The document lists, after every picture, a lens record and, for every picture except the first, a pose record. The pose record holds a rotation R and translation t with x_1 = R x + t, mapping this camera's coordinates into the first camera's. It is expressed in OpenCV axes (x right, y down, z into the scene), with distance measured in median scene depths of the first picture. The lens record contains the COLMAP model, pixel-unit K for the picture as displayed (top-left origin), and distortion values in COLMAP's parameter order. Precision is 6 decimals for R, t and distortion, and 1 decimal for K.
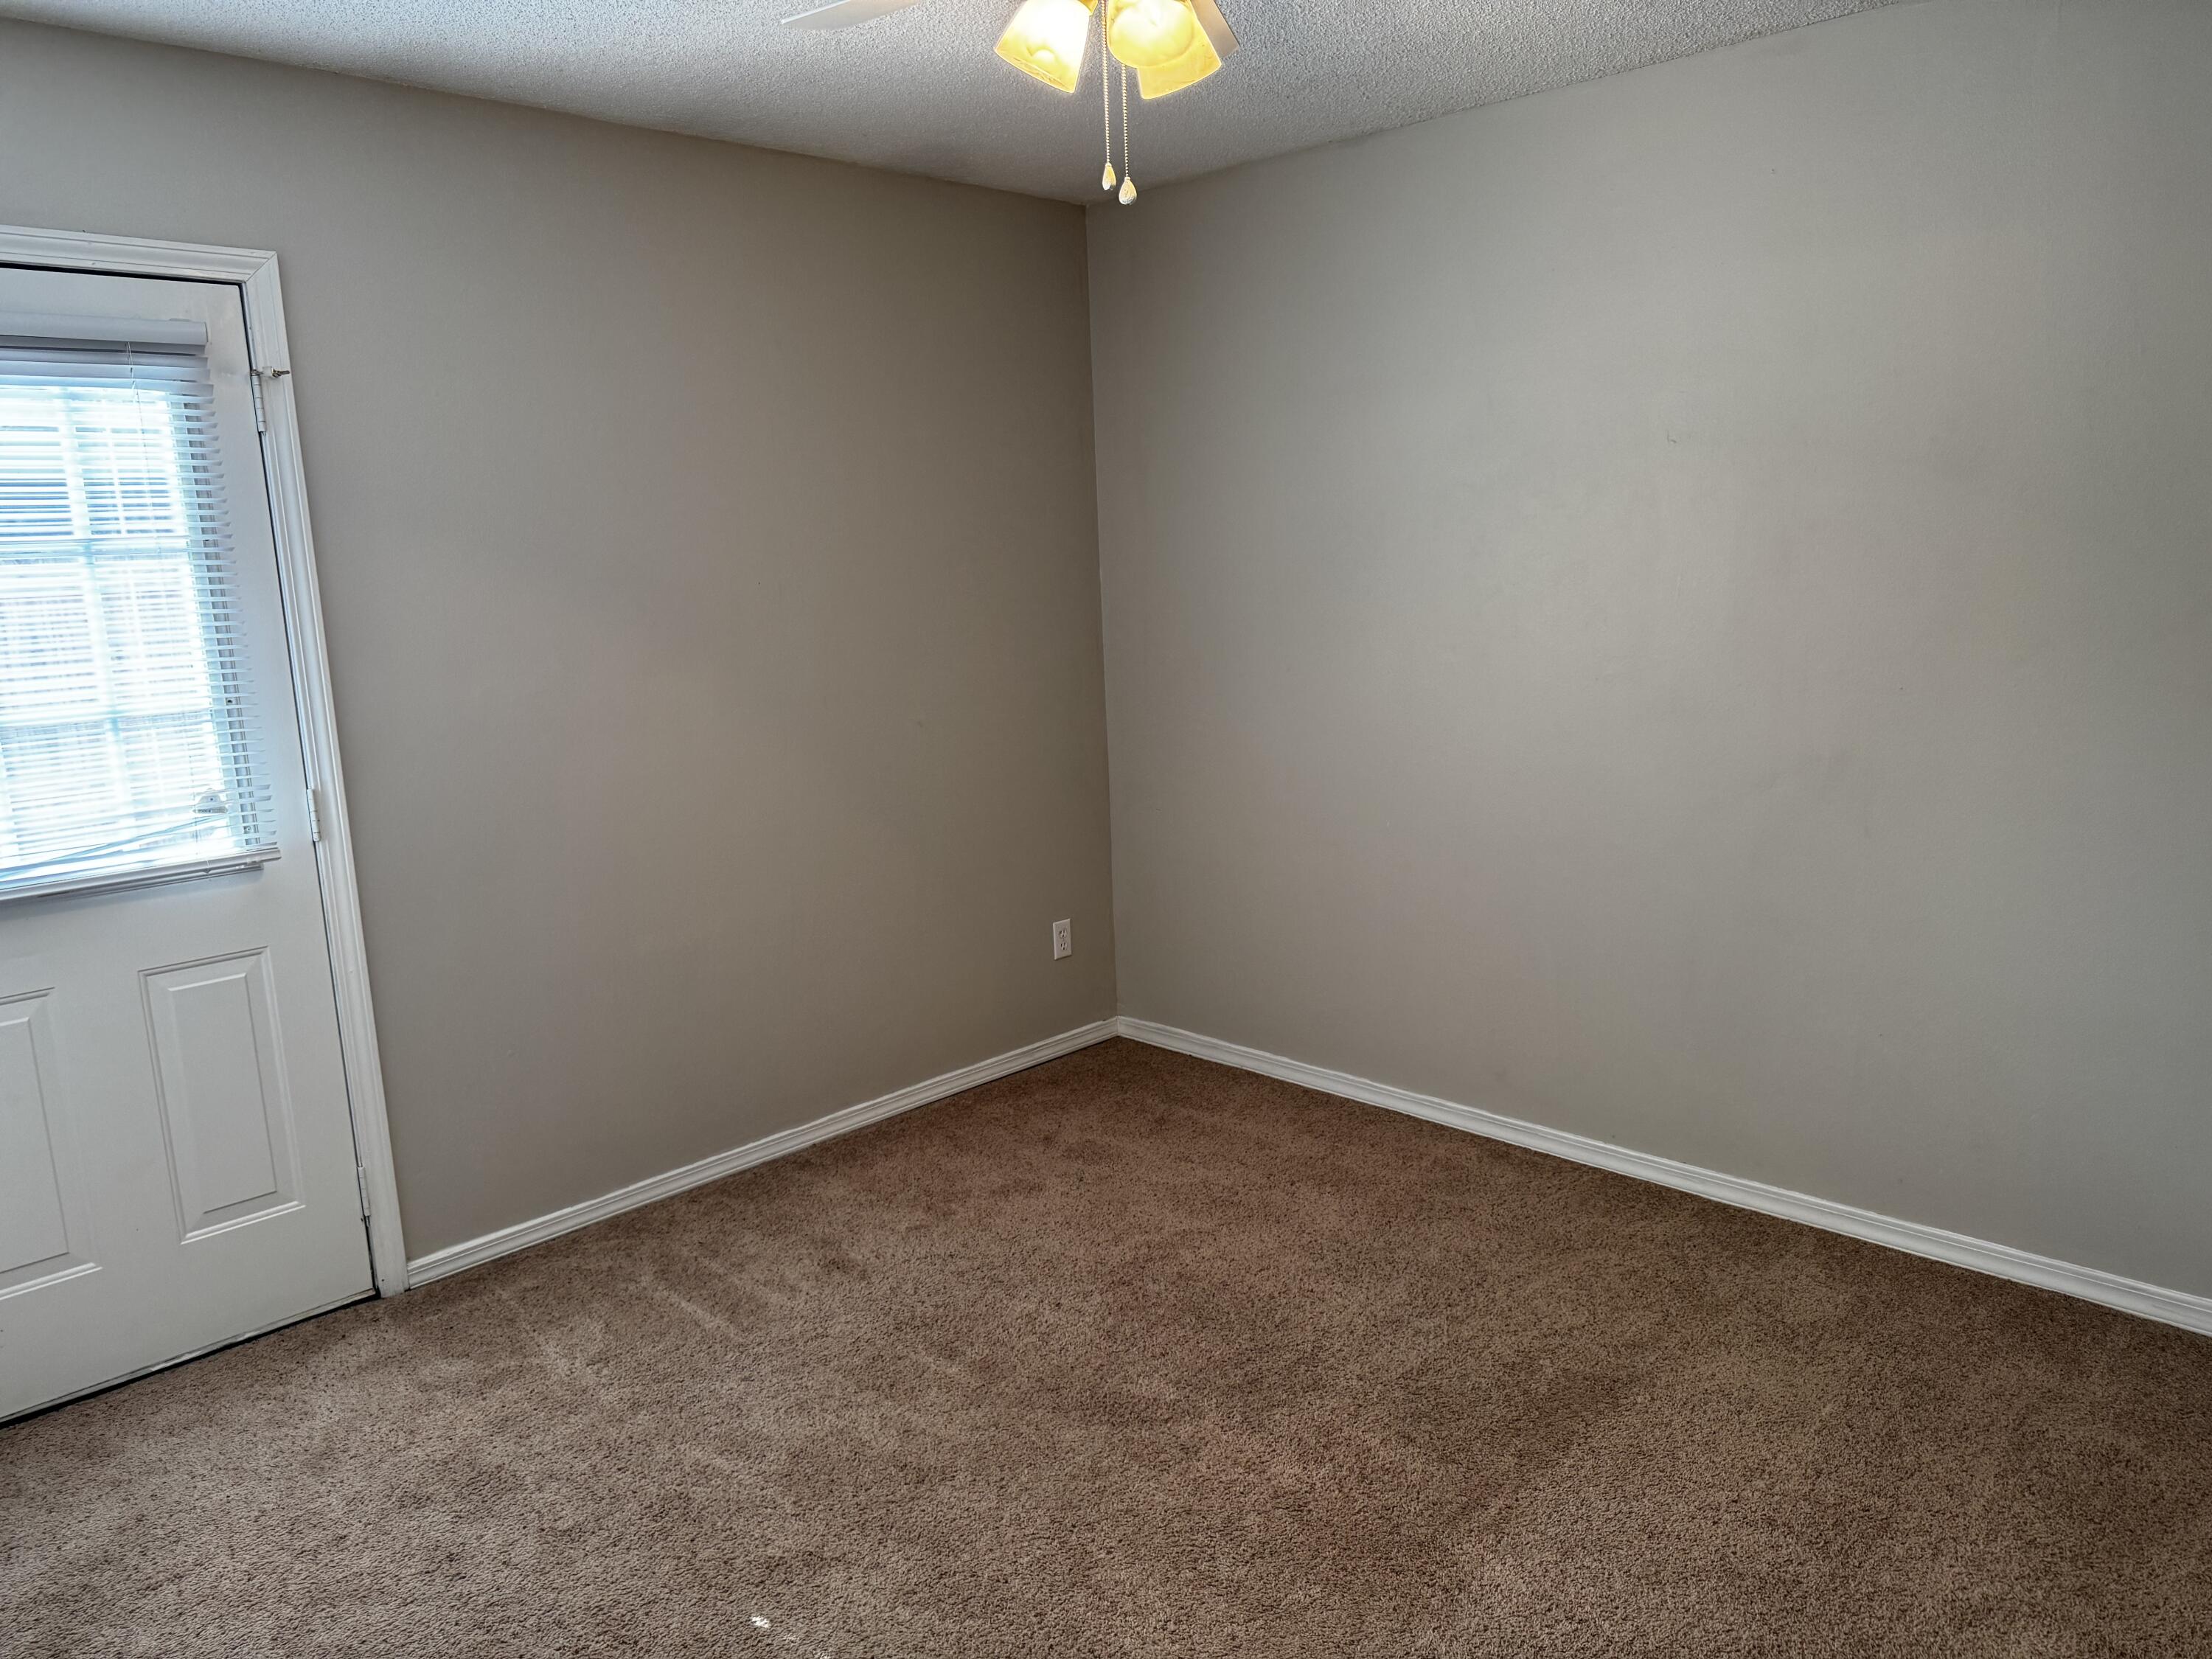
lens RADIAL K [[1553.9, 0, 1106.0], [0, 1553.9, 829.5], [0, 0, 1]] dist [-0.005497, -0.004517]
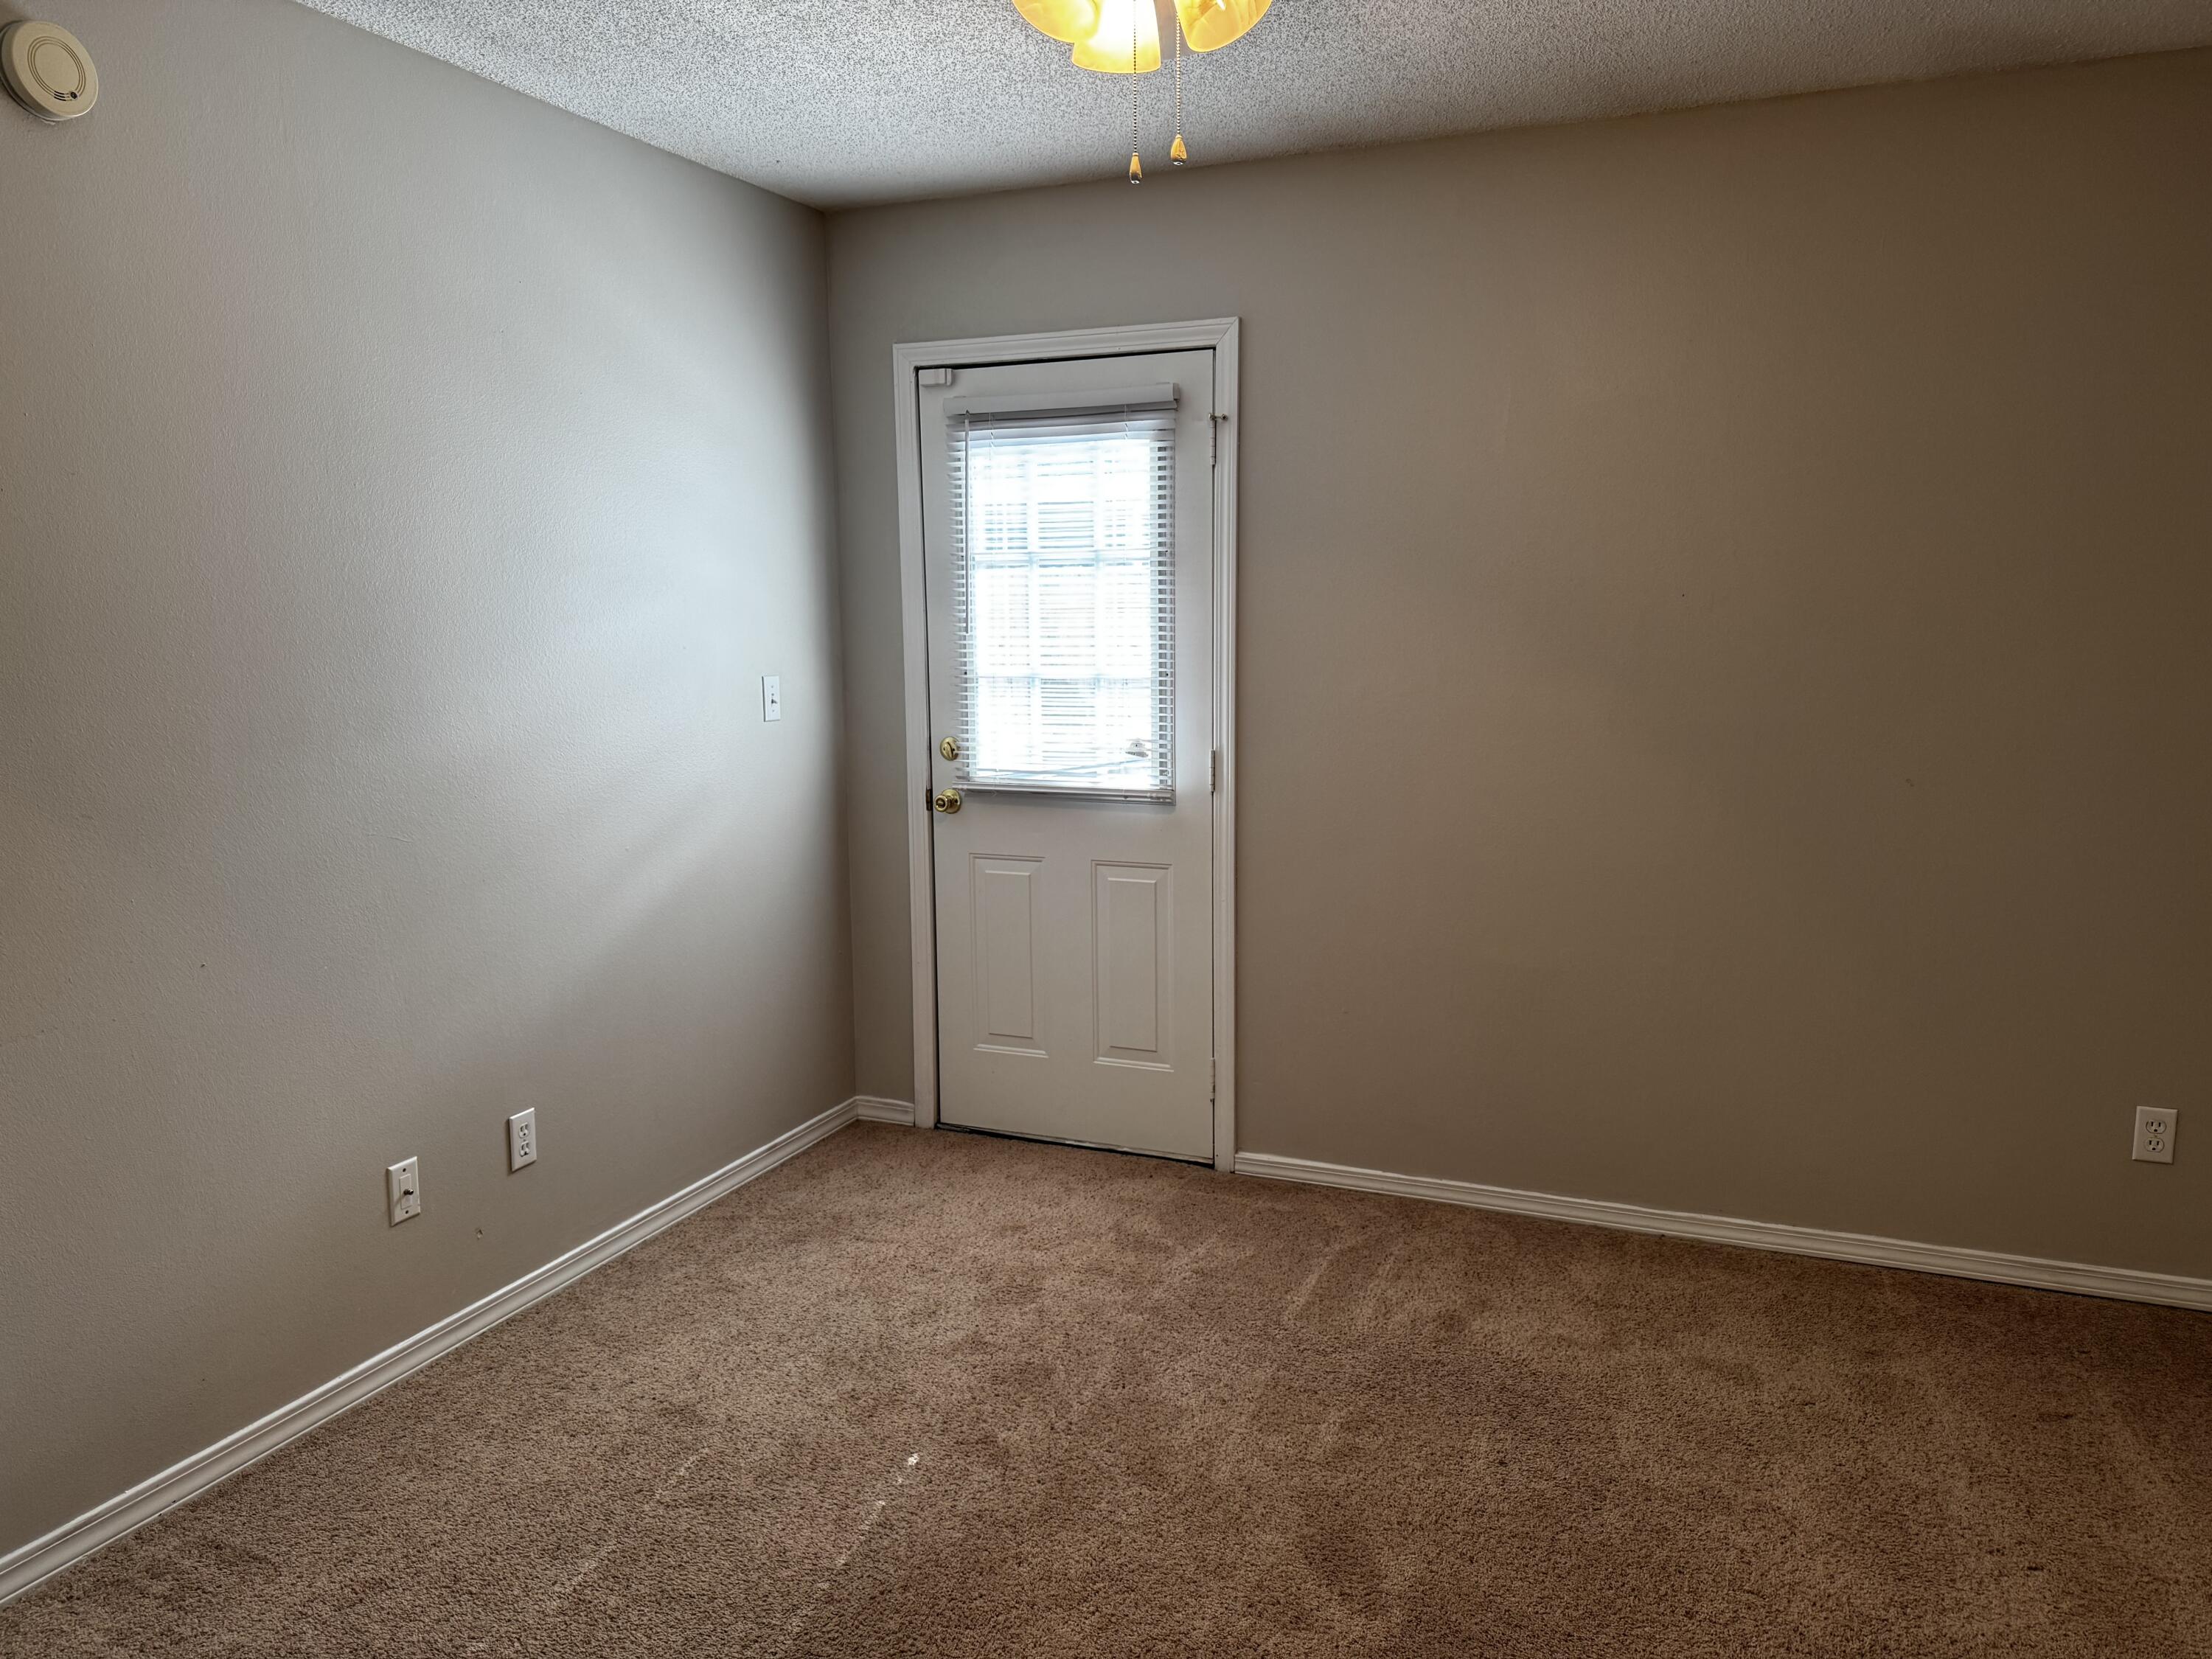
lens RADIAL K [[1563.4, 0, 1103.2], [0, 1563.4, 832.5], [0, 0, 1]] dist [0.123006, -0.148514]
pose [[0.359106, 0.169981, -0.917687, 0.647162], [-0.167560, 0.979040, 0.115777, -0.094729], [0.918132, 0.112192, 0.380061, 0.454342]]
